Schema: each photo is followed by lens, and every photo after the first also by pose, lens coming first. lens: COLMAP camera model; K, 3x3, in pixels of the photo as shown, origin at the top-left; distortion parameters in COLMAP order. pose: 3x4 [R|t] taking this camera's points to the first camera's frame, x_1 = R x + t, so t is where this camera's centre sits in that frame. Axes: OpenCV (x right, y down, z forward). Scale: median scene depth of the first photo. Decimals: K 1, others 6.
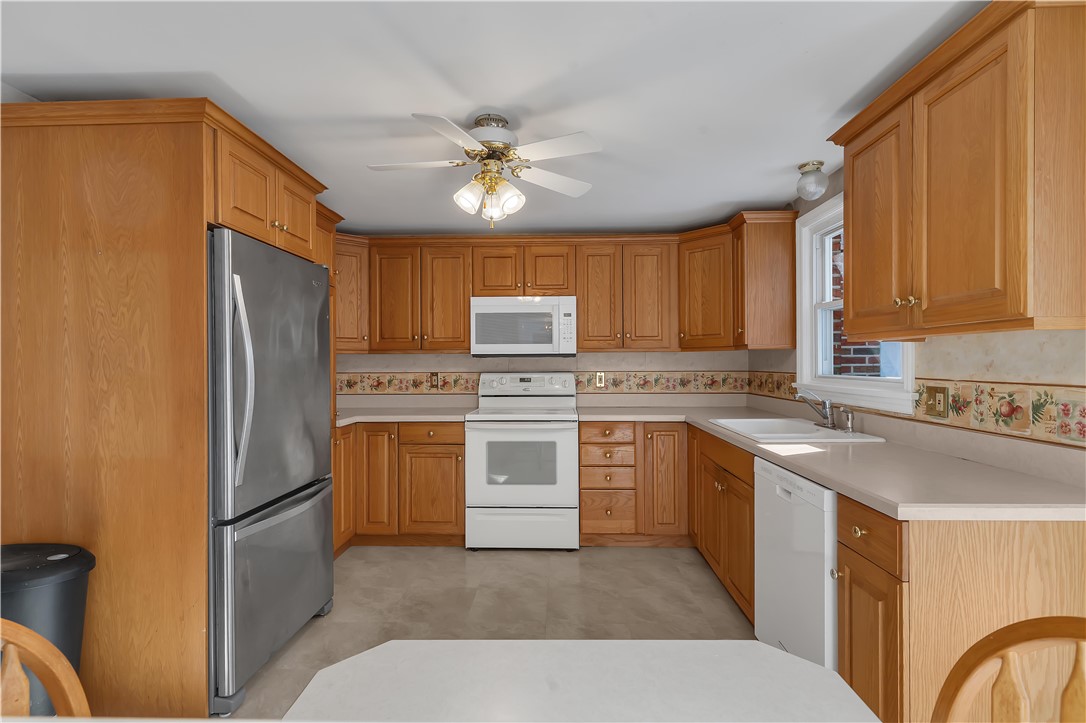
lens RADIAL K [[517.0, 0, 544.3], [0, 517.0, 363.1], [0, 0, 1]] dist [0.001619, 0.000214]
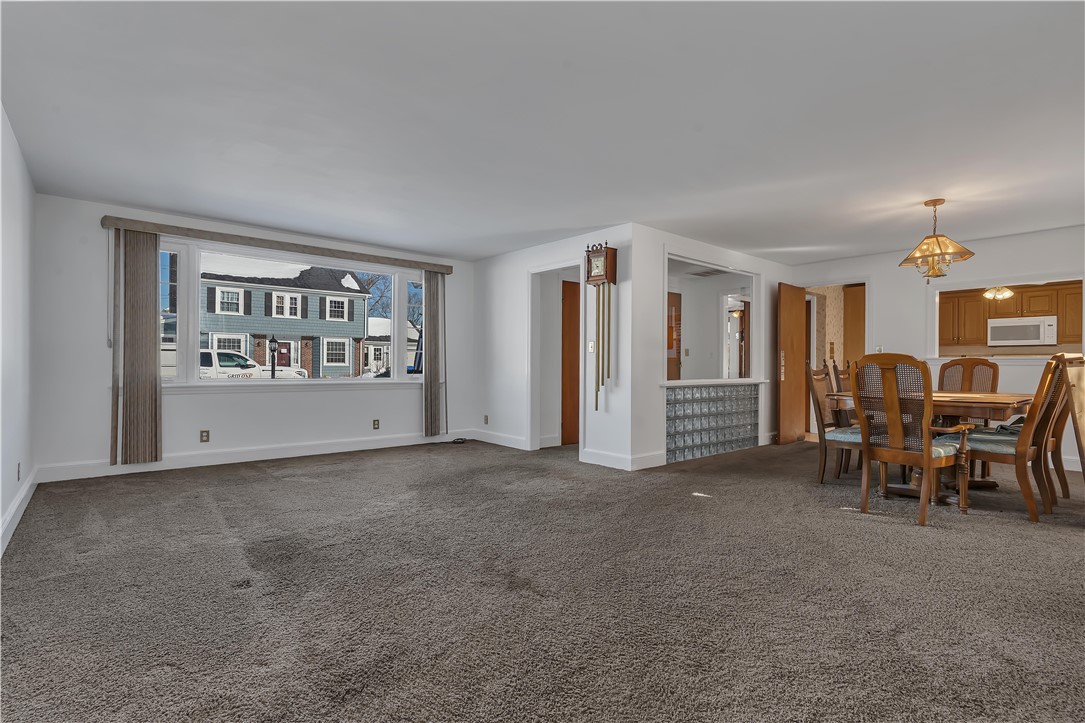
lens RADIAL K [[517.8, 0, 542.7], [0, 517.8, 363.8], [0, 0, 1]] dist [0.002202, 0.000632]
pose [[0.673546, 0.005655, -0.739123, 0.221403], [-0.009308, 0.999956, -0.000832, 0.081688], [0.739086, 0.007440, 0.673569, -1.939852]]
